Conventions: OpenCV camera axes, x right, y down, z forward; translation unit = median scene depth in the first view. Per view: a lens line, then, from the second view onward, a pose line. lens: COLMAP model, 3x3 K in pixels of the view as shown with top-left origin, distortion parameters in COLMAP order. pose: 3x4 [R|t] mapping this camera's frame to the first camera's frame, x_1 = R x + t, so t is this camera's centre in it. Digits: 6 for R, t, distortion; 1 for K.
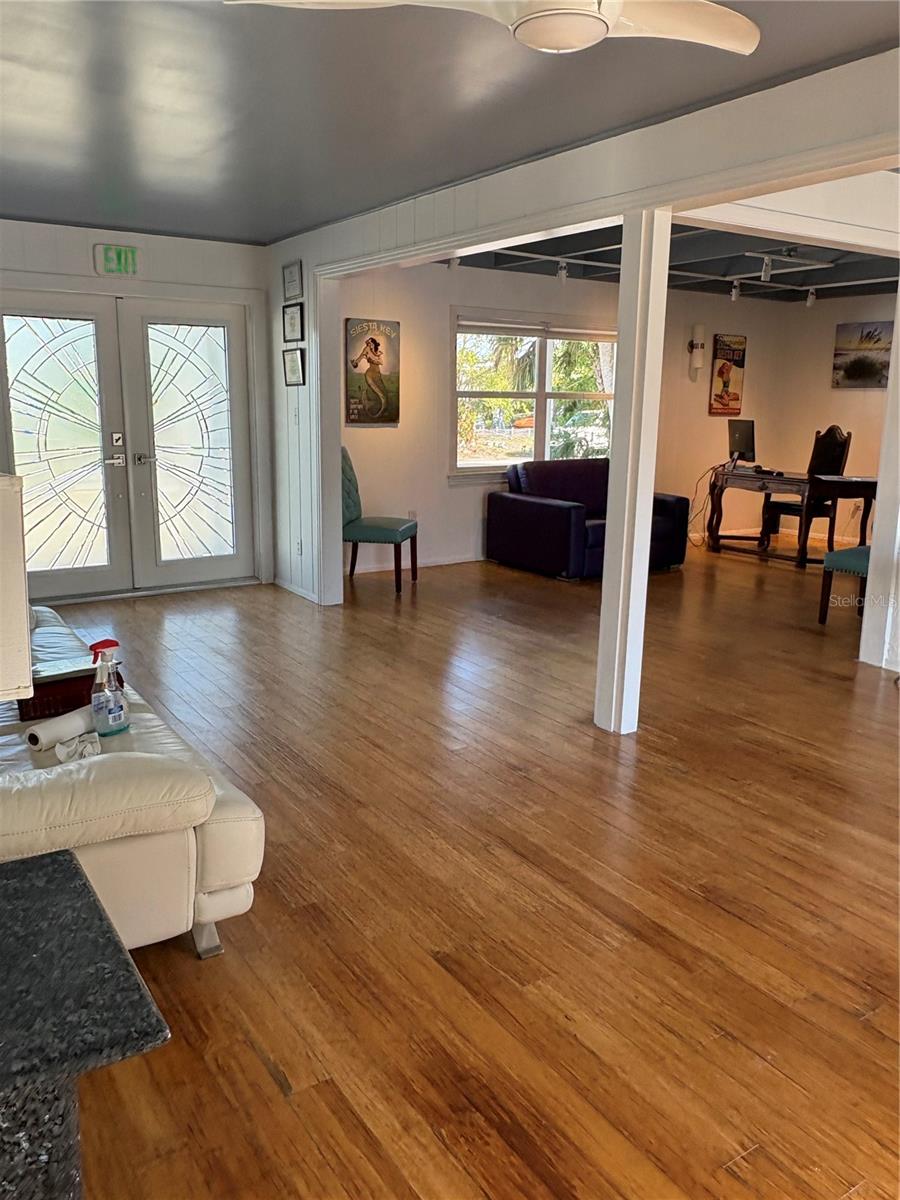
lens RADIAL K [[941.2, 0, 450.0], [0, 941.2, 600.0], [0, 0, 1]] dist [0.002848, 0.007085]
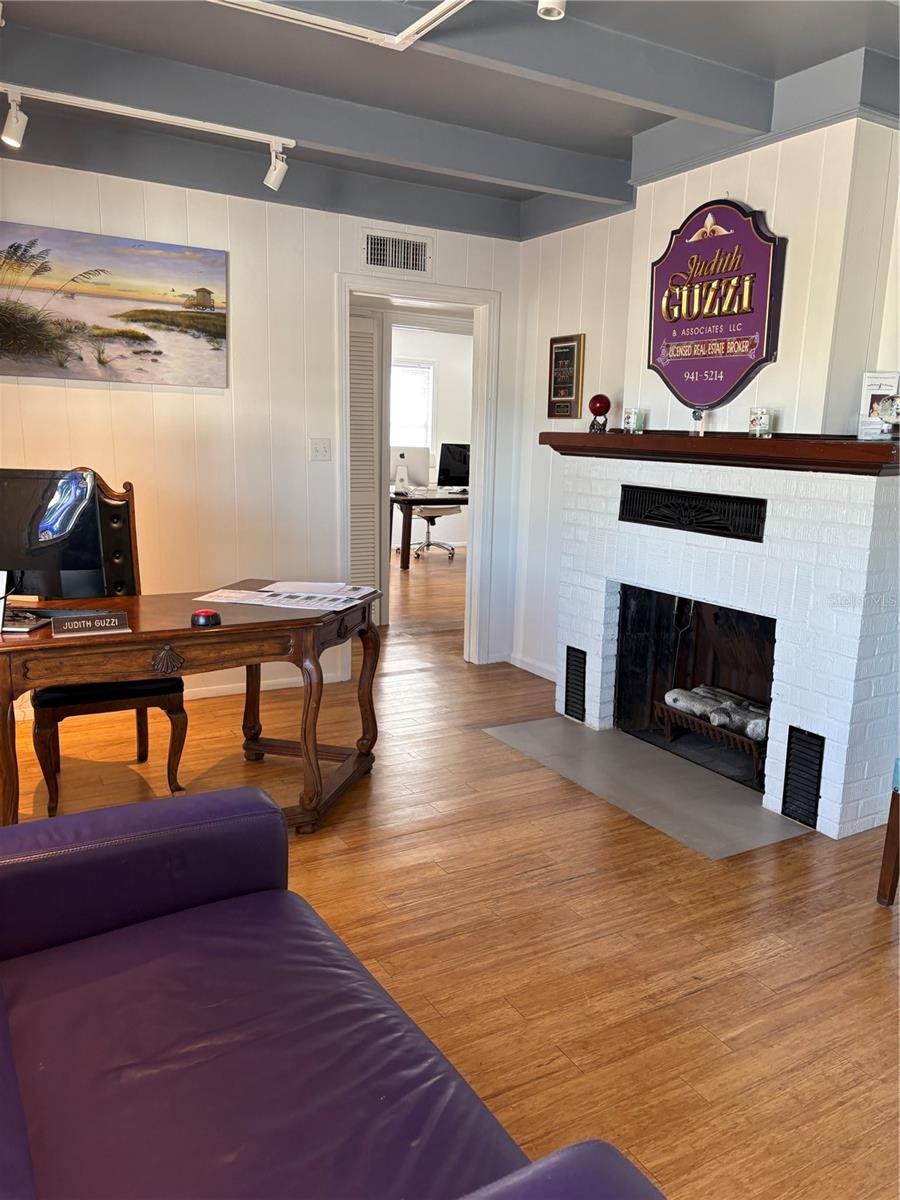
lens RADIAL K [[911.6, 0, 443.6], [0, 911.6, 605.3], [0, 0, 1]] dist [0.029886, -0.008564]
pose [[0.055573, -0.202986, 0.977603, 0.015902], [0.178466, 0.965368, 0.190301, -0.209167], [-0.982375, 0.163894, 0.089874, 0.975599]]
